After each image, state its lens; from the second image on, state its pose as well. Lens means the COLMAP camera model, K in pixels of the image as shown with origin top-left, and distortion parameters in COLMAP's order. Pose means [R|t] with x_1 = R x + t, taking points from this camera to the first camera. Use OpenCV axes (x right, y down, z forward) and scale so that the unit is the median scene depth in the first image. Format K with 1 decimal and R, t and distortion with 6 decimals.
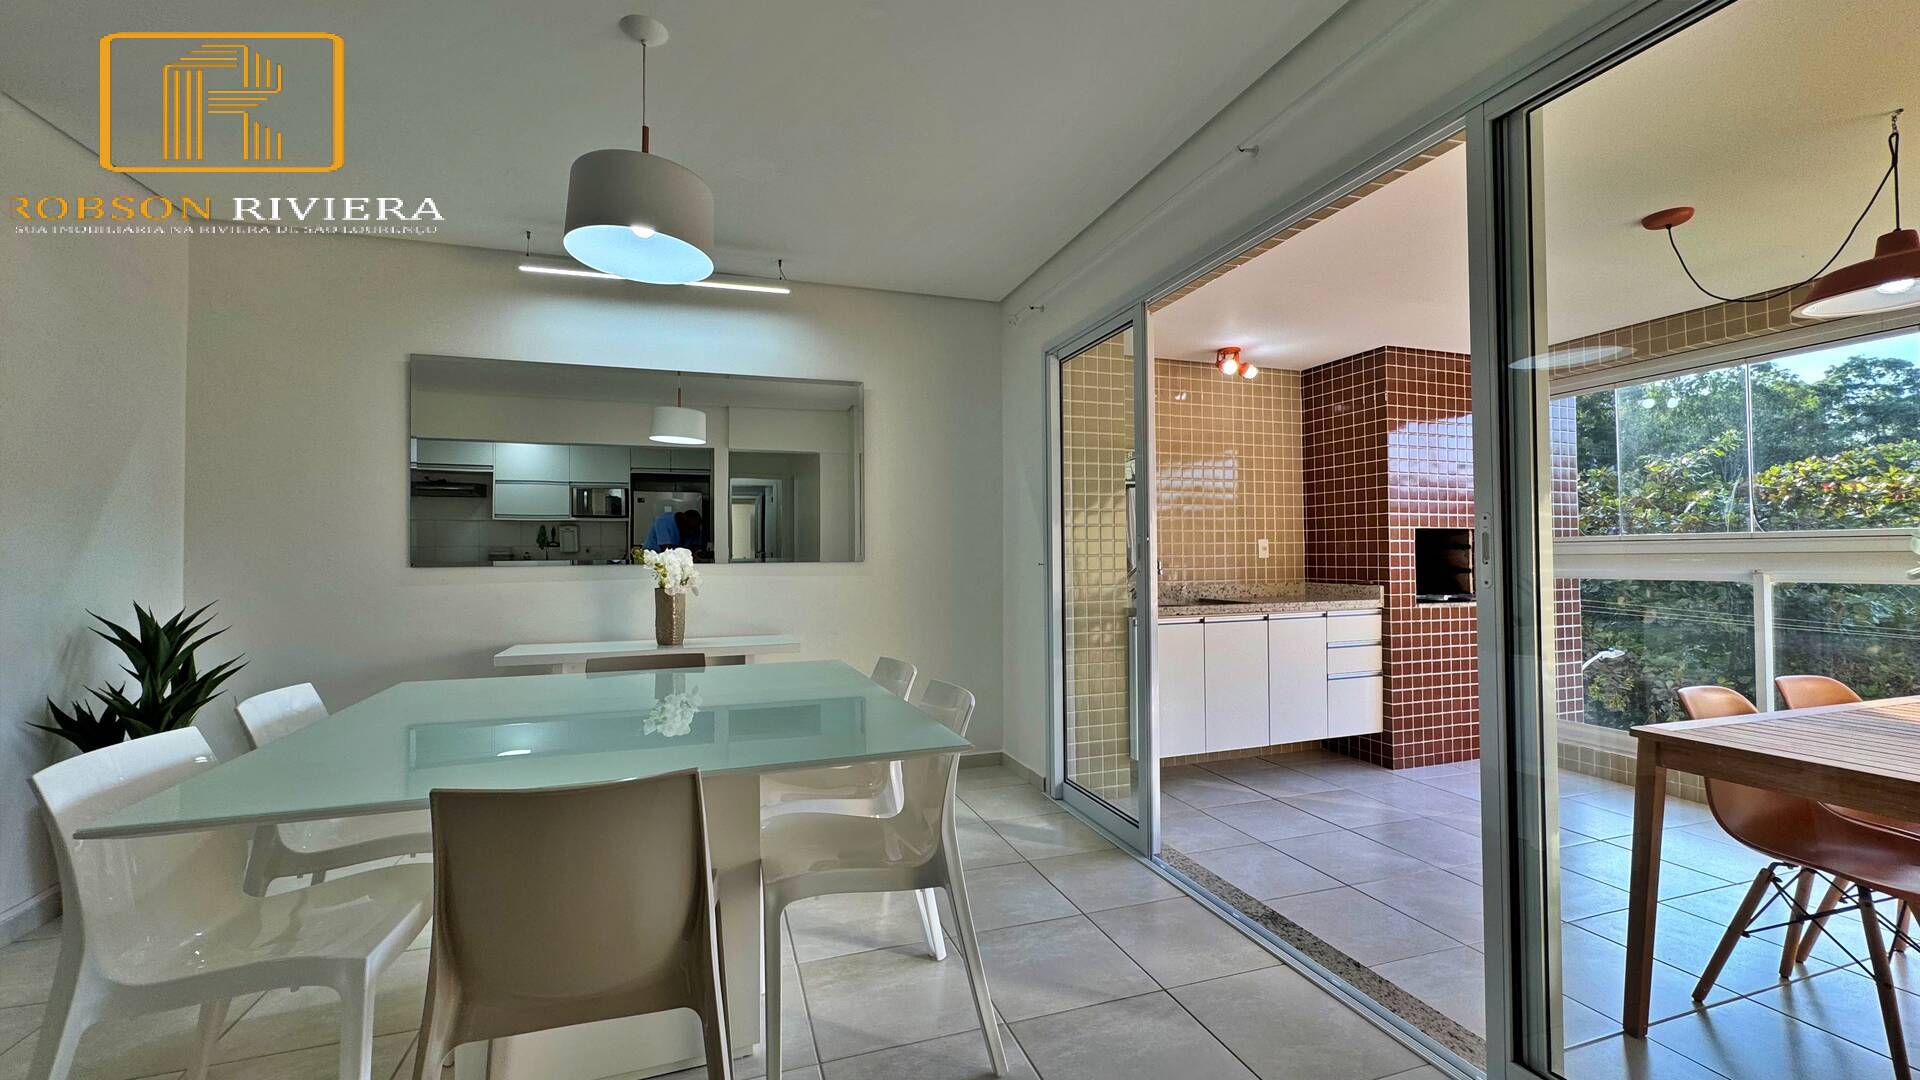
lens RADIAL K [[765.6, 0, 959.1], [0, 765.6, 540.9], [0, 0, 1]] dist [-0.003427, 0.000556]
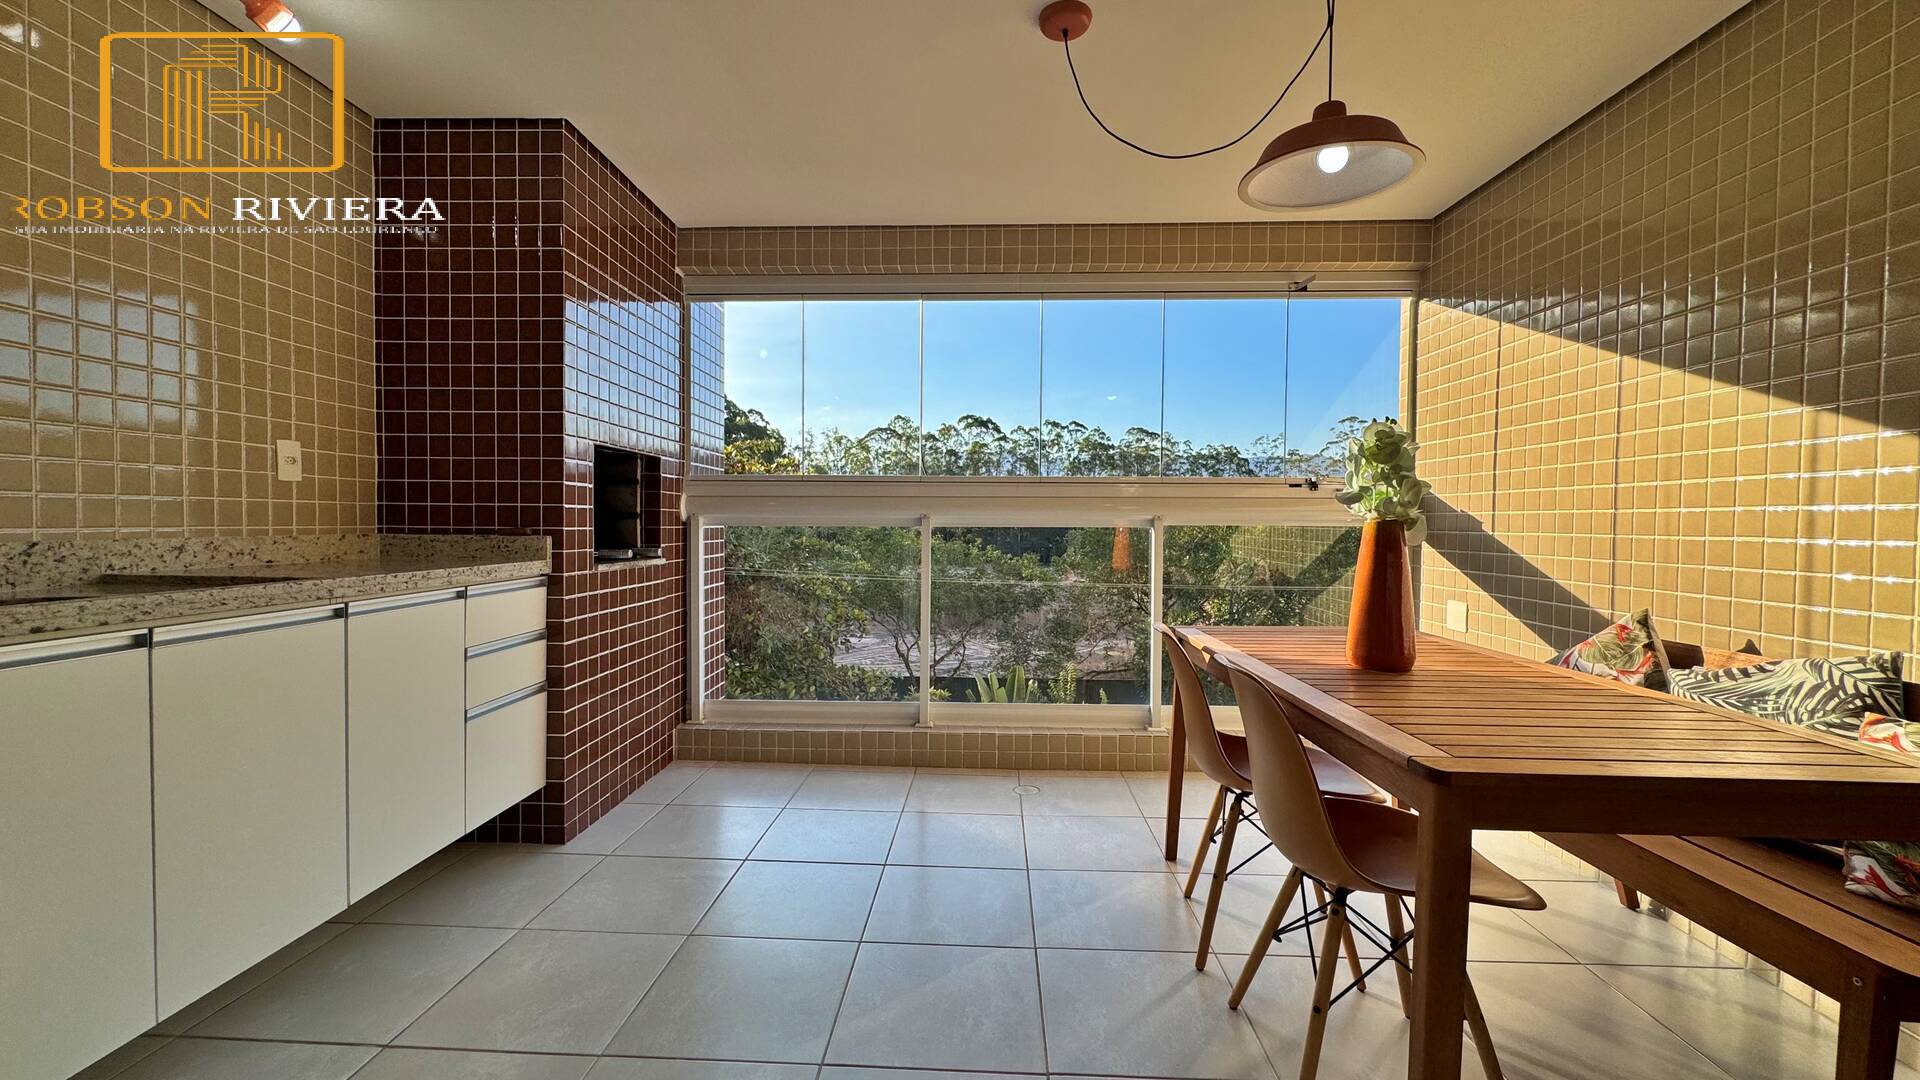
lens RADIAL K [[765.6, 0, 961.6], [0, 765.6, 540.9], [0, 0, 1]] dist [-0.003427, 0.000556]
pose [[0.359786, -0.011752, 0.932961, 0.124458], [-0.031223, 0.999209, 0.024627, 0.038197], [-0.932512, -0.037990, 0.359134, 0.500650]]
